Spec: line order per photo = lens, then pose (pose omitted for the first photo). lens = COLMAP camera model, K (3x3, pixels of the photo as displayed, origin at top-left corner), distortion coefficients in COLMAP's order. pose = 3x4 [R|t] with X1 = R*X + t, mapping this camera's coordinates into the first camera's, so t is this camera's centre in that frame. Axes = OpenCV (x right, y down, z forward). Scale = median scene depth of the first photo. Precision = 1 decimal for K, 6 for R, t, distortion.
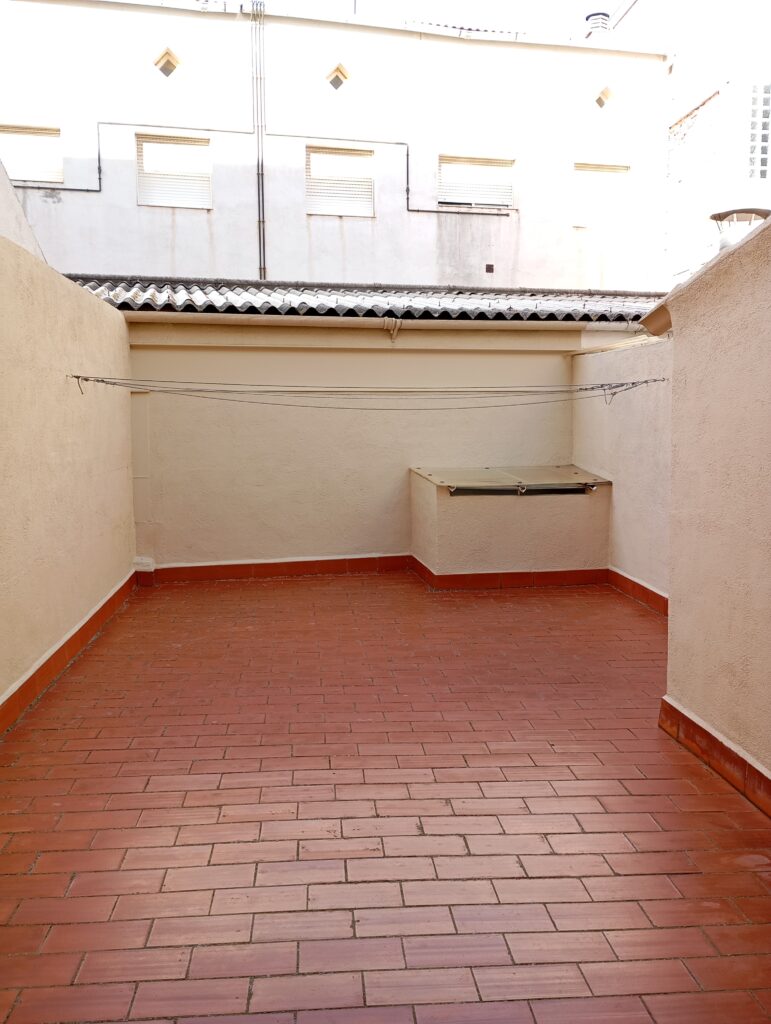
lens RADIAL K [[851.9, 0, 385.8], [0, 851.9, 511.3], [0, 0, 1]] dist [0.068196, -0.072494]
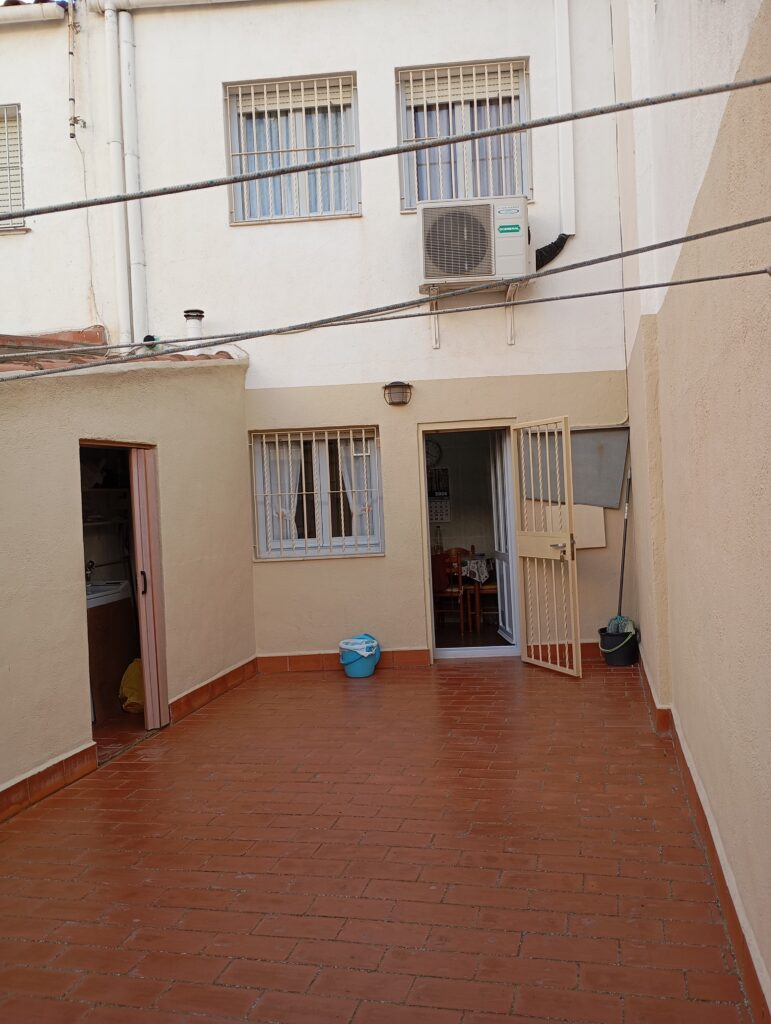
lens RADIAL K [[851.9, 0, 386.2], [0, 851.9, 515.2], [0, 0, 1]] dist [0.068196, -0.072494]
pose [[-0.937915, 0.049251, 0.343351, -0.454186], [0.095447, 0.988300, 0.118965, -0.168772], [-0.333475, 0.144351, -0.931642, 1.743322]]
